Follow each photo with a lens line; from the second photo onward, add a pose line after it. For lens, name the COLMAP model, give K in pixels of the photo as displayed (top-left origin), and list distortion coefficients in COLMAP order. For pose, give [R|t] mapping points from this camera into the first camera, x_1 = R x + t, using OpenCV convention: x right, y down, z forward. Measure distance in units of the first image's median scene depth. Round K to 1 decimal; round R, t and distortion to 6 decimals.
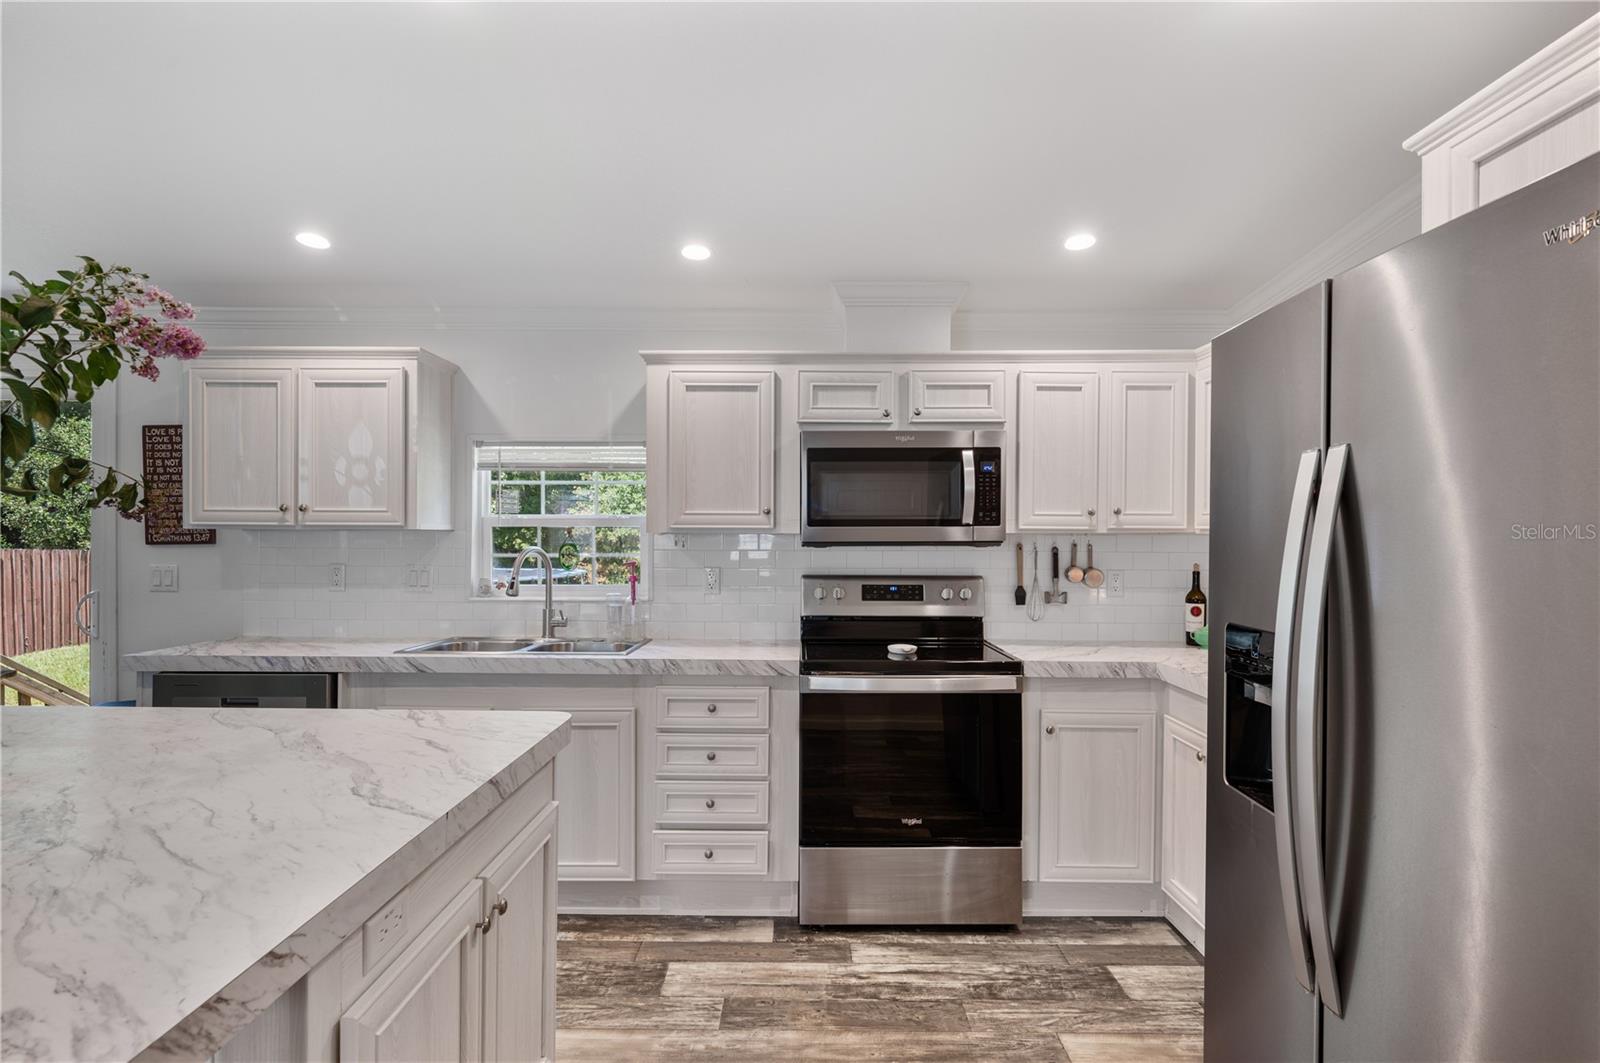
lens RADIAL K [[774.2, 0, 803.2], [0, 774.2, 557.6], [0, 0, 1]] dist [-0.001835, -0.000088]
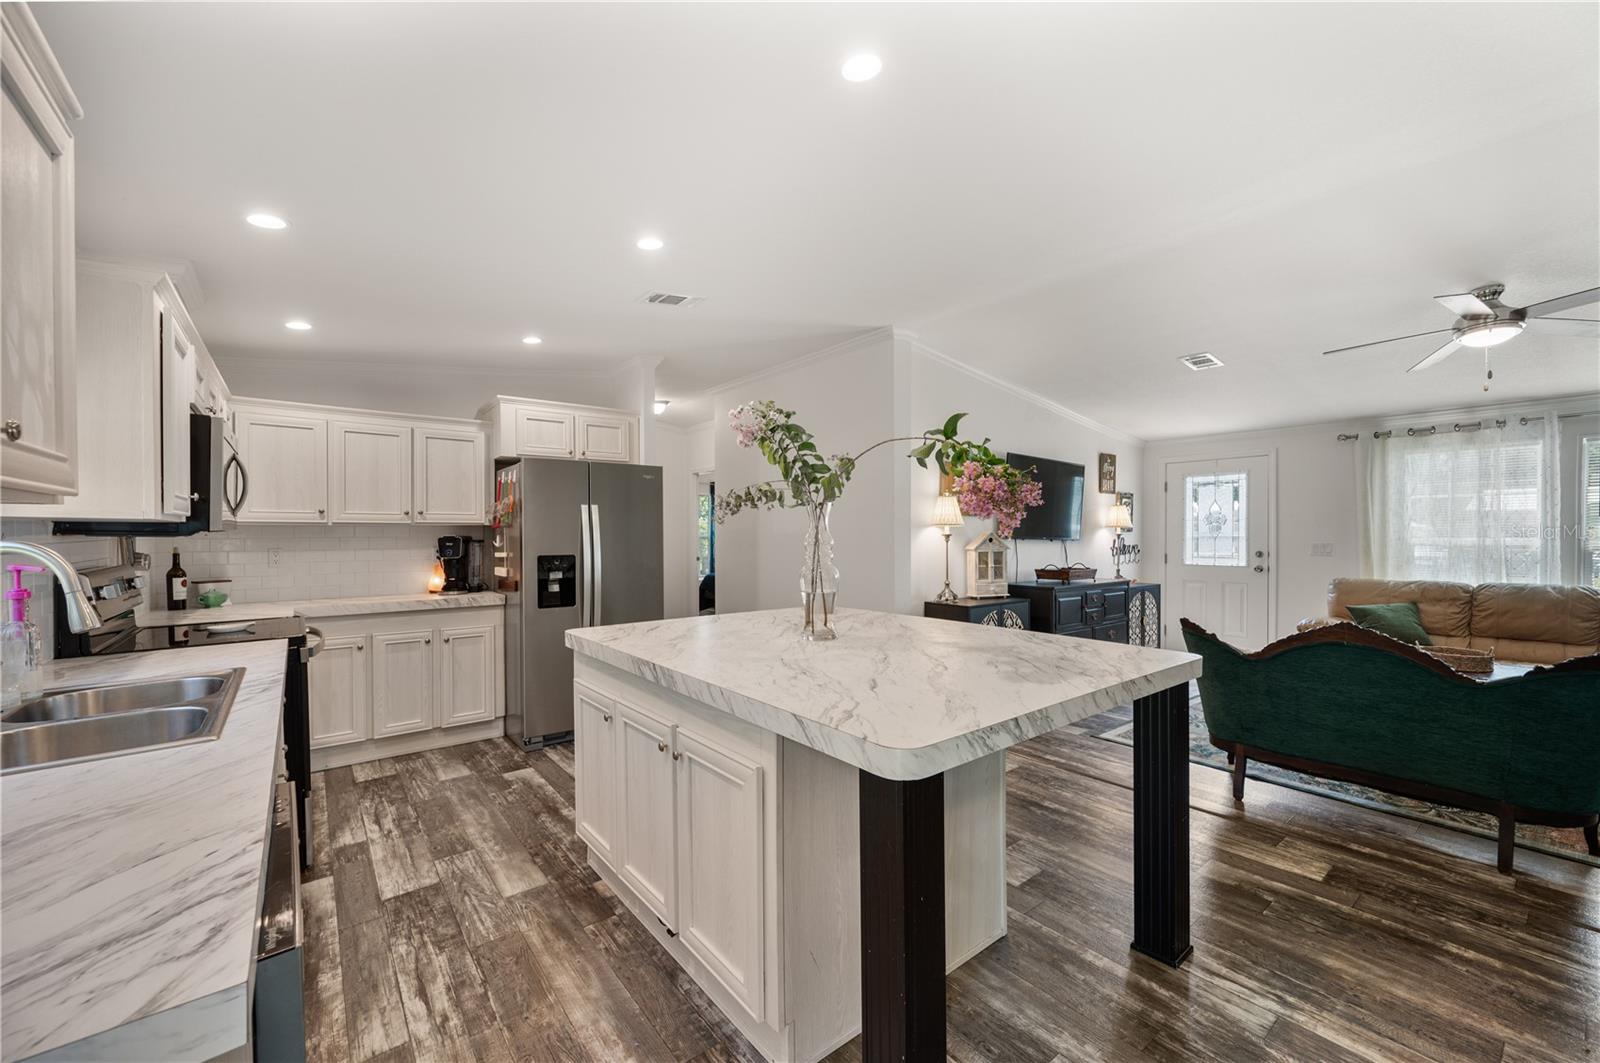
lens RADIAL K [[630.8, 0, 800.7], [0, 630.8, 538.2], [0, 0, 1]] dist [-0.000152, -0.000172]
pose [[-0.621341, -0.005432, 0.783522, -1.328146], [0.020899, 0.999505, 0.023503, -0.013137], [-0.783262, 0.030978, -0.620920, 1.127315]]
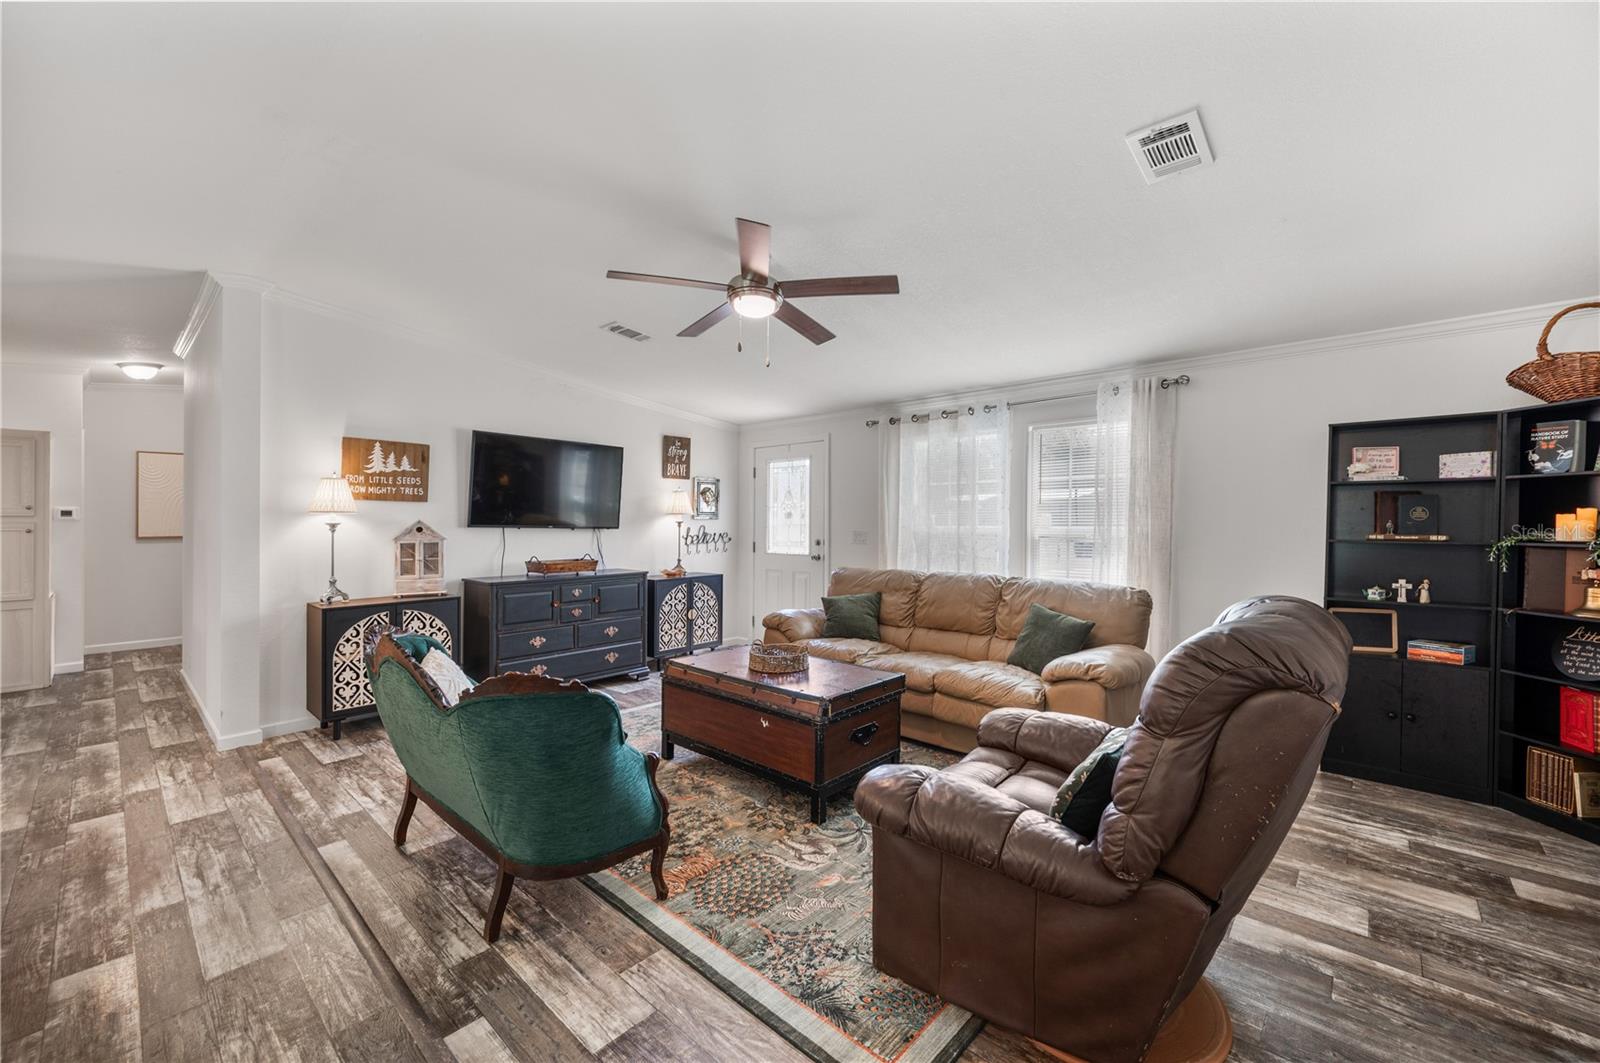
lens RADIAL K [[622.6, 0, 780.2], [0, 622.6, 527.9], [0, 0, 1]] dist [-0.001182, 0.000278]
pose [[-0.731942, -0.008131, 0.681319, -2.083926], [0.019355, 0.999277, 0.032719, 0.012223], [-0.681092, 0.037135, -0.731255, -0.086408]]
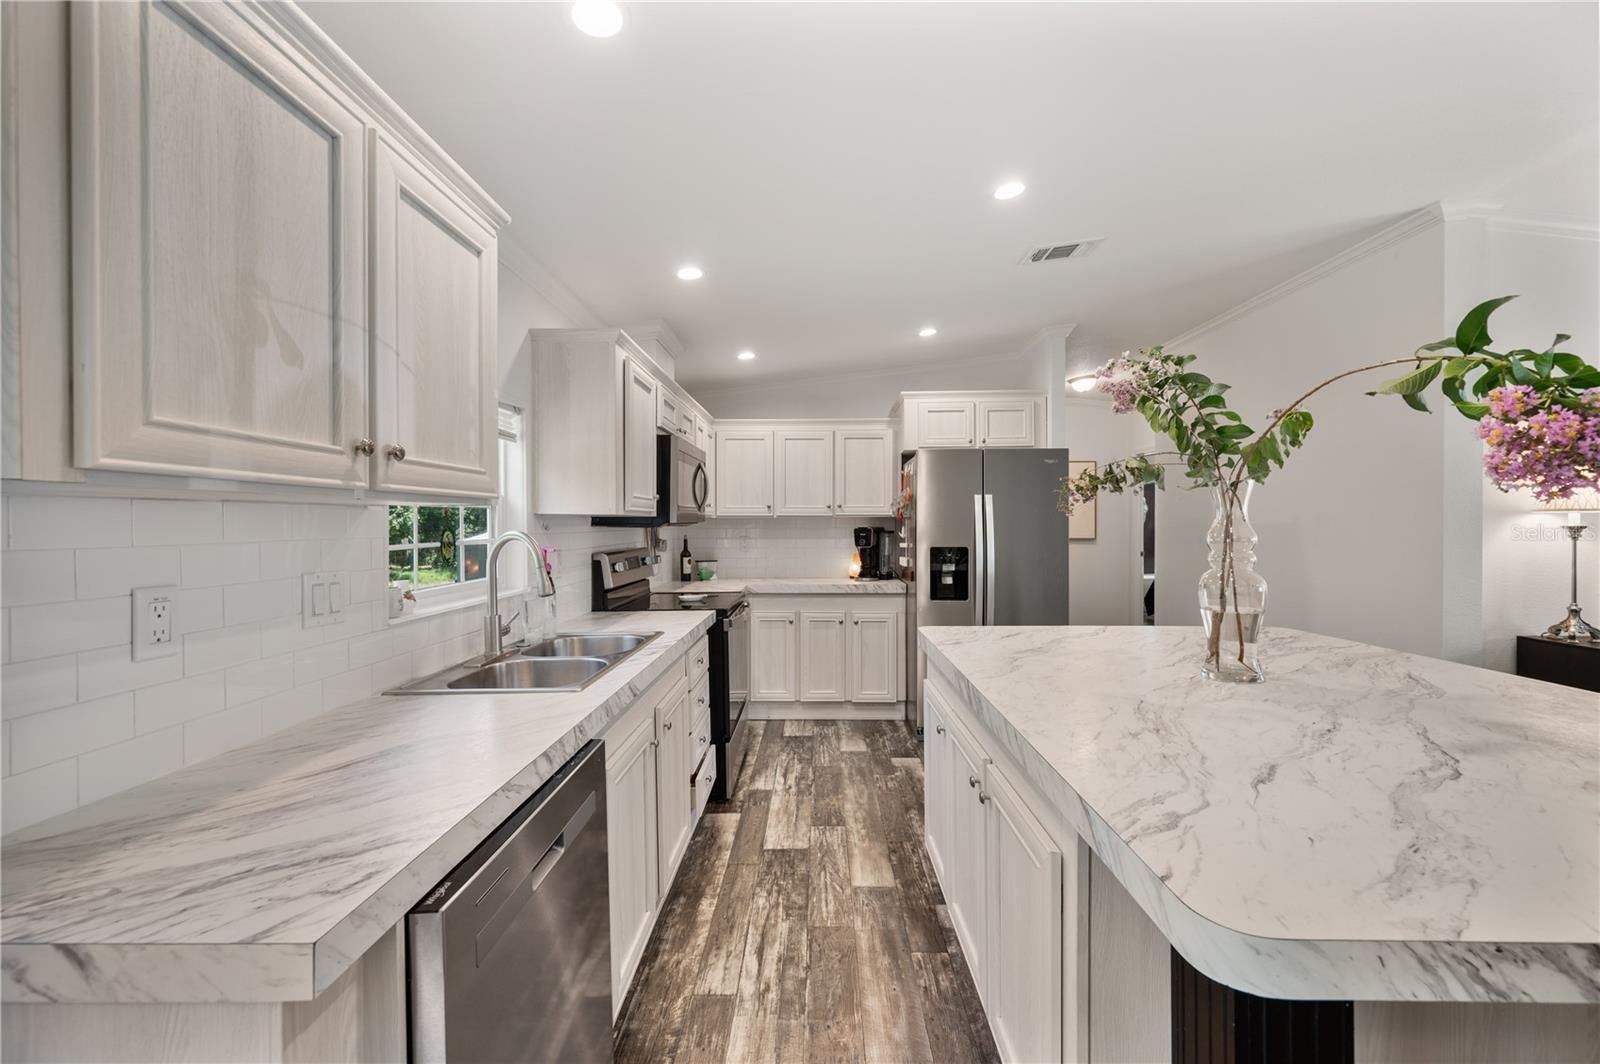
lens RADIAL K [[630.7, 0, 803.6], [0, 630.7, 529.6], [0, 0, 1]] dist [-0.000131, -0.000242]
pose [[0.022251, -0.008326, 0.999718, -1.263812], [0.026169, 0.999628, 0.007743, -0.009985], [-0.999410, 0.025989, 0.022460, 0.939683]]
